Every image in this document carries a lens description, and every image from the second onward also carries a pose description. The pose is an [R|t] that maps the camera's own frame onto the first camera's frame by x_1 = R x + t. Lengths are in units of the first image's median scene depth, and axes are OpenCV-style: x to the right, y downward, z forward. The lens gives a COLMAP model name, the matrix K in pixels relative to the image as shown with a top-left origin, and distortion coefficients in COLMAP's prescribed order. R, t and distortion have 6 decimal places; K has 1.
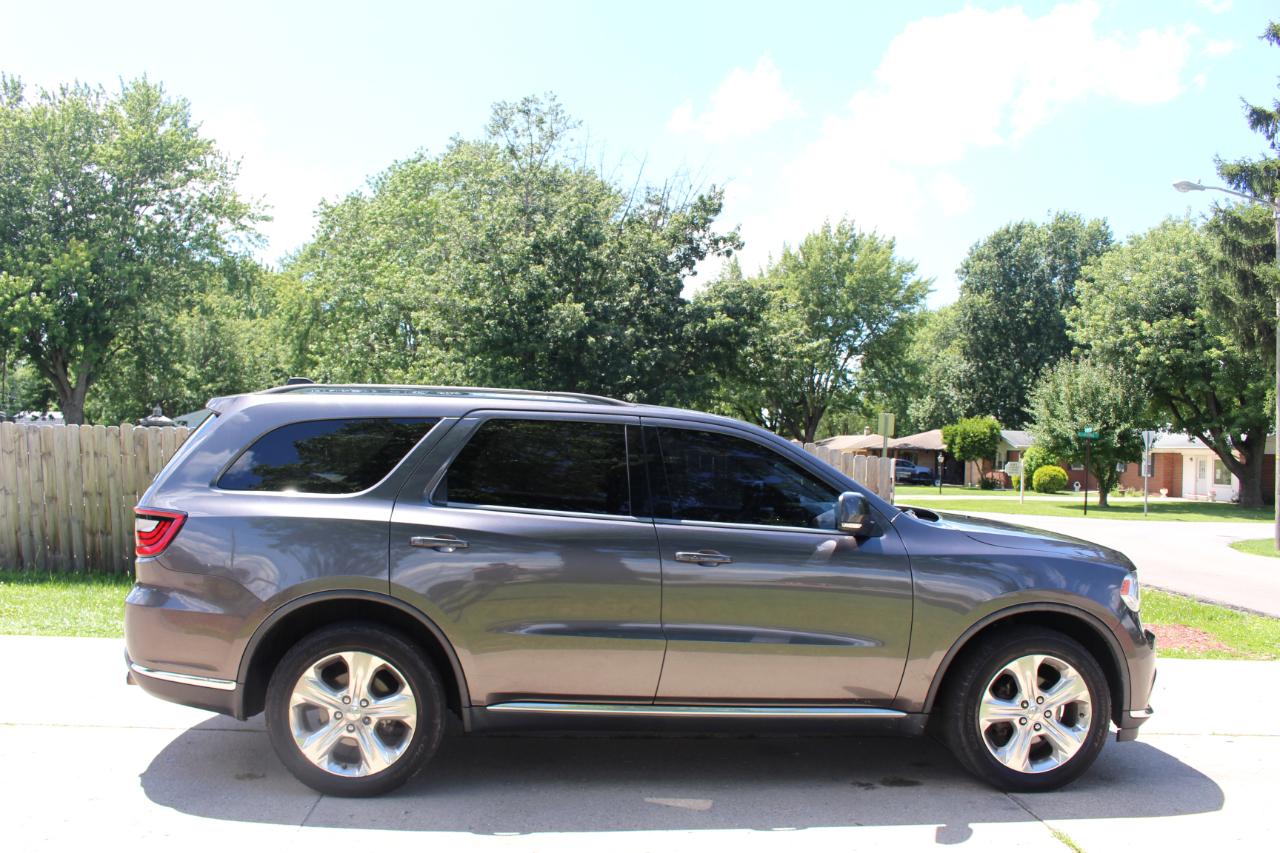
lens RADIAL K [[1110.1, 0, 640.0], [0, 1110.1, 426.5], [0, 0, 1]] dist [-0.114356, 0.004228]
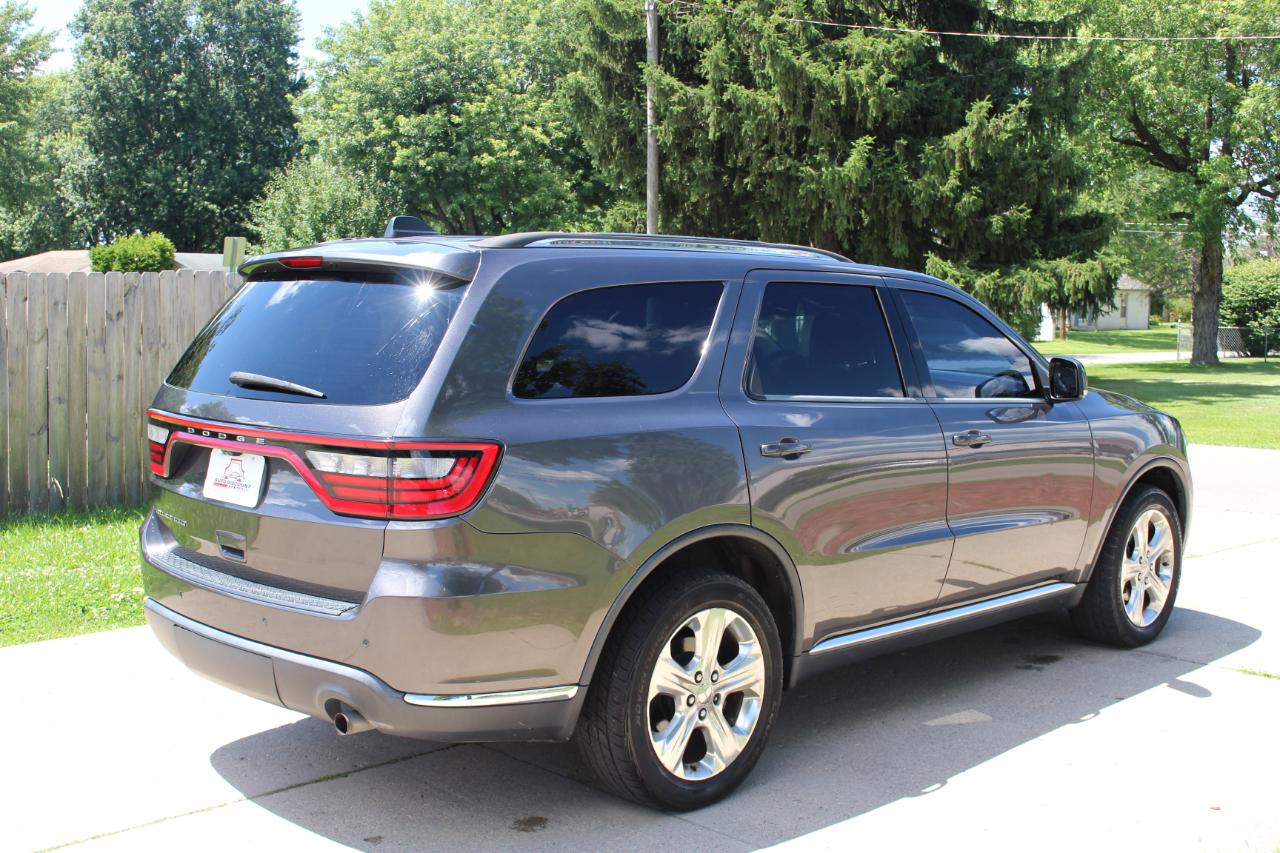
lens RADIAL K [[1533.7, 0, 647.8], [0, 1533.7, 390.8], [0, 0, 1]] dist [-0.141429, 0.259144]
pose [[0.742596, -0.060082, 0.667039, -0.151271], [-0.006380, 0.995288, 0.096751, -0.005902], [-0.669709, -0.076102, 0.738714, 0.045180]]
